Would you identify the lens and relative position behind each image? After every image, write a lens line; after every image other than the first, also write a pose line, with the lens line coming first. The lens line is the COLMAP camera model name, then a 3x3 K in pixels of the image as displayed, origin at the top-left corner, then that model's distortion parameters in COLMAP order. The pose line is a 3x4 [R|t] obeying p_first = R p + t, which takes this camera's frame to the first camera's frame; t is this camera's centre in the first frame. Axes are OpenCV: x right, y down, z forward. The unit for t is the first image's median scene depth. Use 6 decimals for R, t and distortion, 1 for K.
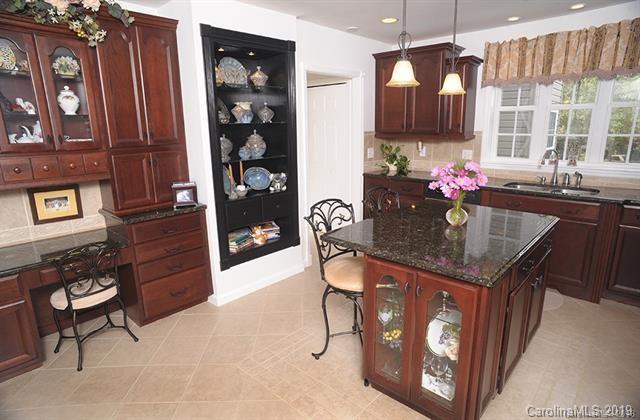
lens RADIAL K [[363.8, 0, 322.8], [0, 363.8, 209.5], [0, 0, 1]] dist [-0.008565, 0.004201]
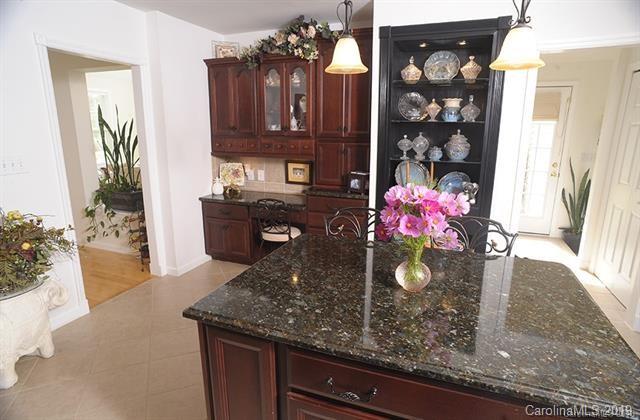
lens RADIAL K [[363.8, 0, 322.6], [0, 363.8, 210.3], [0, 0, 1]] dist [-0.008565, 0.004201]
pose [[0.377964, 0.228087, -0.897284, 0.659948], [-0.235037, 0.961066, 0.145295, -0.103026], [0.895489, 0.155979, 0.416857, 0.466239]]
